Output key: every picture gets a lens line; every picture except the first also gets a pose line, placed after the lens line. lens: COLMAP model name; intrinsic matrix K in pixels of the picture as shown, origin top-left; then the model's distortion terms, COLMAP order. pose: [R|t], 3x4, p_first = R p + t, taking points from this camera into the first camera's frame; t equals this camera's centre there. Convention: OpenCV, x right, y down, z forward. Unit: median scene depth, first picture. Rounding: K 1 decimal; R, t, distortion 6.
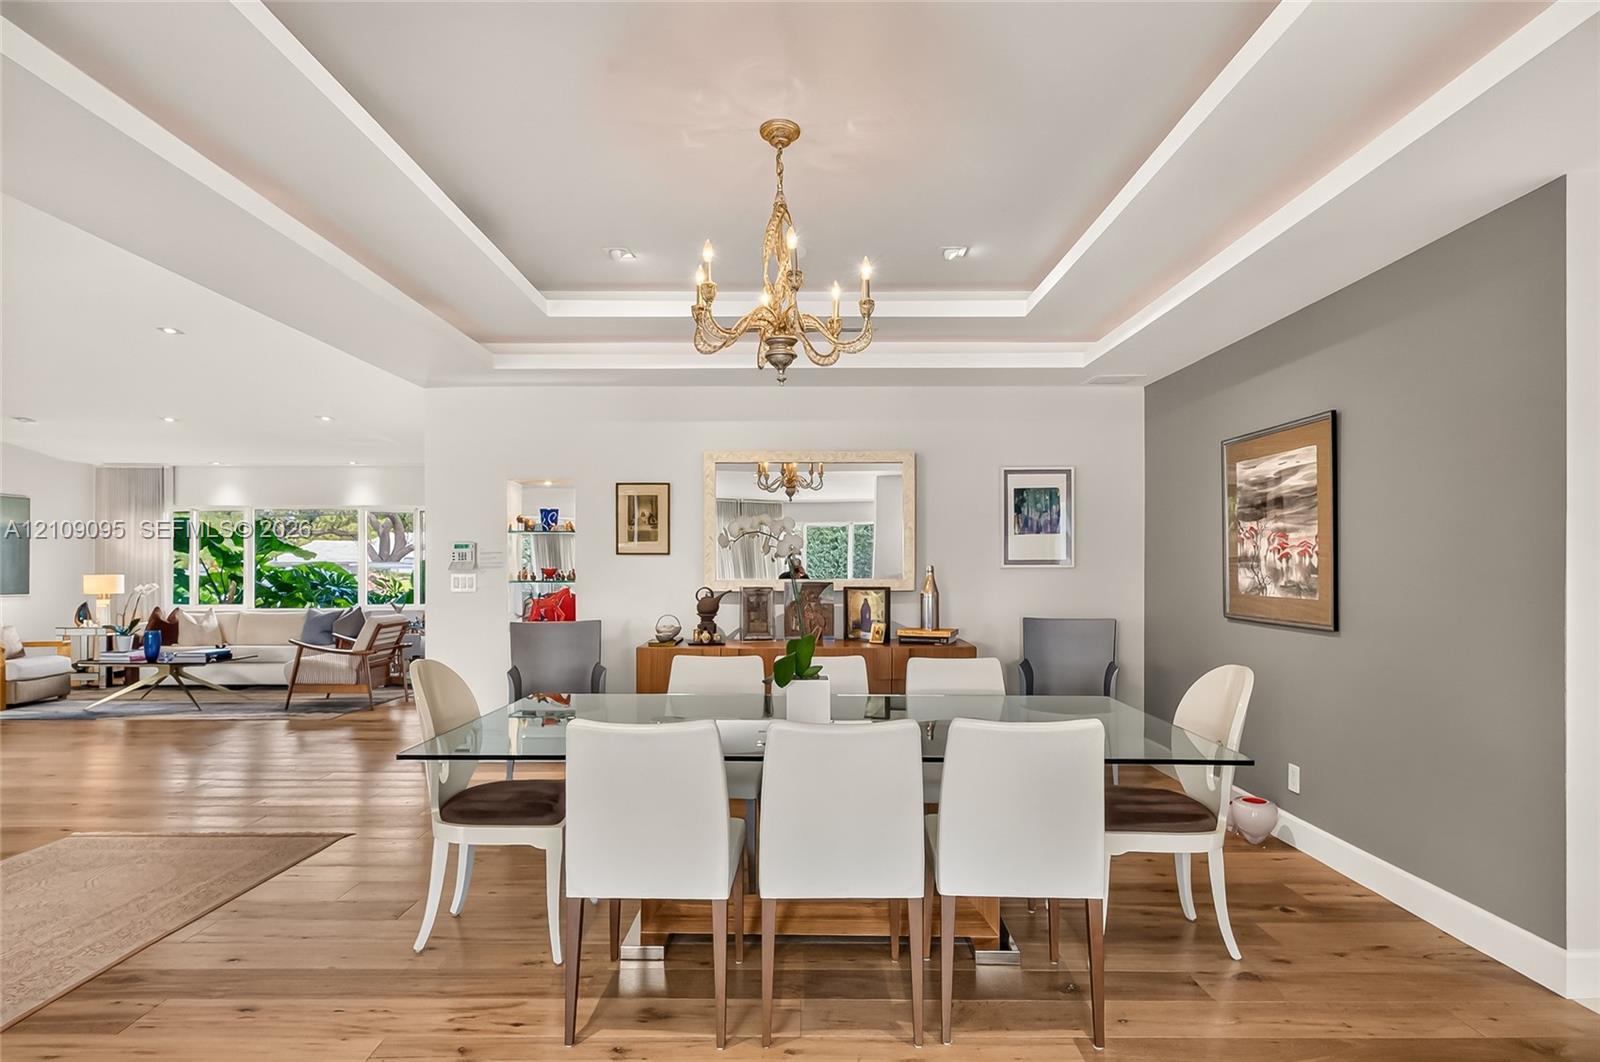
lens RADIAL K [[810.7, 0, 791.4], [0, 810.7, 537.6], [0, 0, 1]] dist [0.006454, -0.002435]
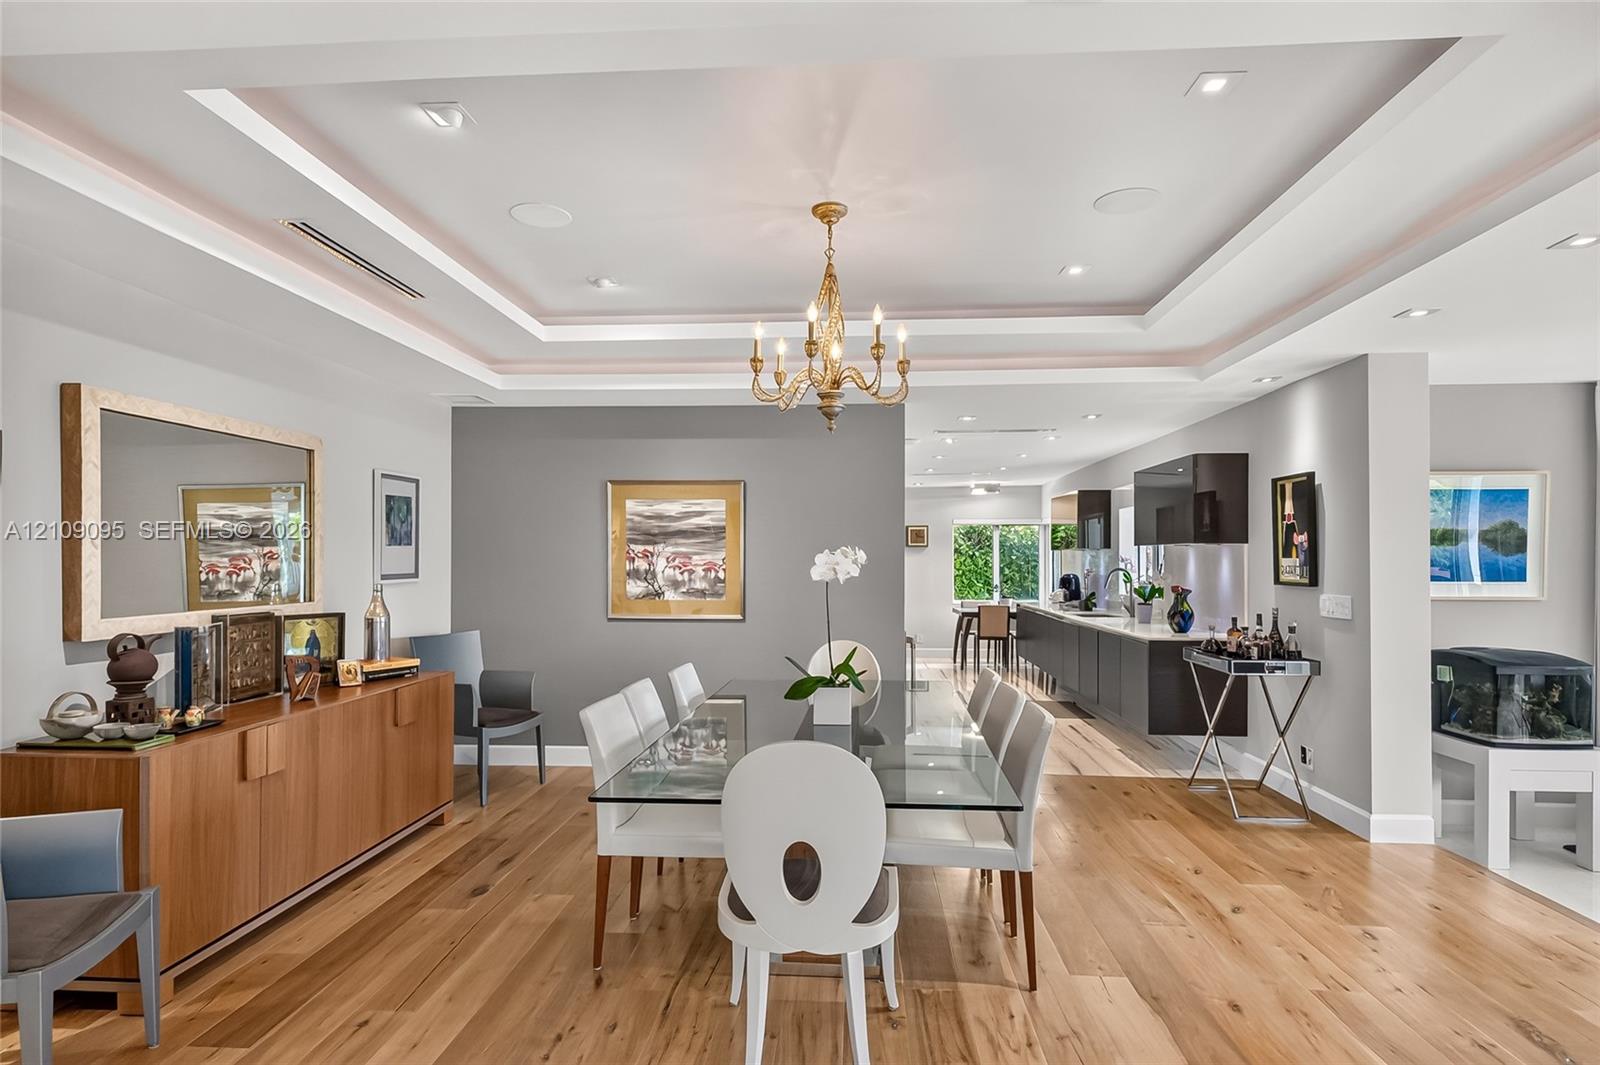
lens RADIAL K [[810.7, 0, 821.1], [0, 810.7, 570.9], [0, 0, 1]] dist [0.006454, -0.002435]
pose [[0.088141, -0.007211, 0.996082, -0.773892], [-0.029494, 0.999516, 0.009845, 0.000638], [-0.995671, -0.030246, 0.087886, 0.604011]]
